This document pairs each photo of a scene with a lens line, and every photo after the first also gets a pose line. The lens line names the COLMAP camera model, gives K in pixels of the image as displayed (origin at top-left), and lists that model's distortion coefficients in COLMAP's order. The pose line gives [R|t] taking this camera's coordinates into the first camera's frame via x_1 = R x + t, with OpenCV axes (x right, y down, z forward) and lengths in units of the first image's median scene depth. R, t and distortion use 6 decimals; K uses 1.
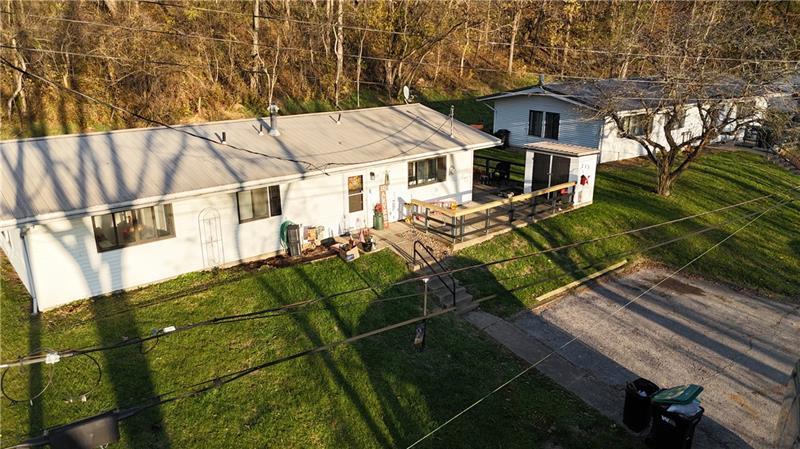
lens RADIAL K [[589.0, 0, 401.1], [0, 589.0, 221.6], [0, 0, 1]] dist [0.073534, -0.071129]
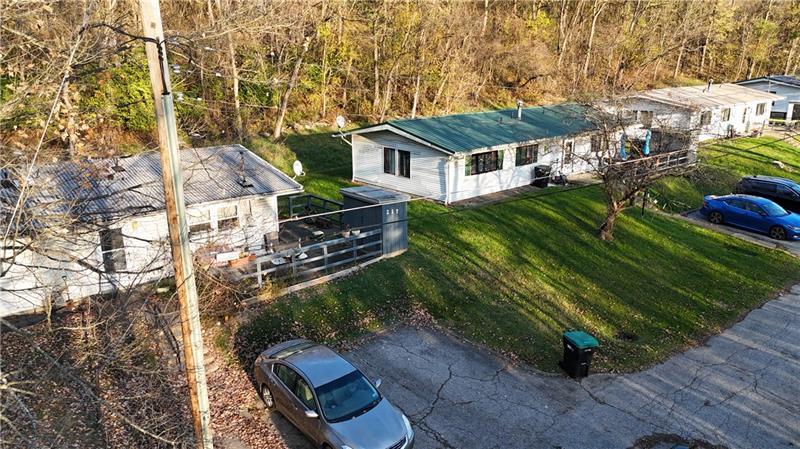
lens RADIAL K [[589.0, 0, 396.0], [0, 589.0, 220.8], [0, 0, 1]] dist [0.073534, -0.071129]
pose [[0.999951, -0.007425, 0.006580, -1.248189], [0.007649, 0.999368, -0.034720, 0.374856], [-0.006318, 0.034769, 0.999375, -1.171991]]
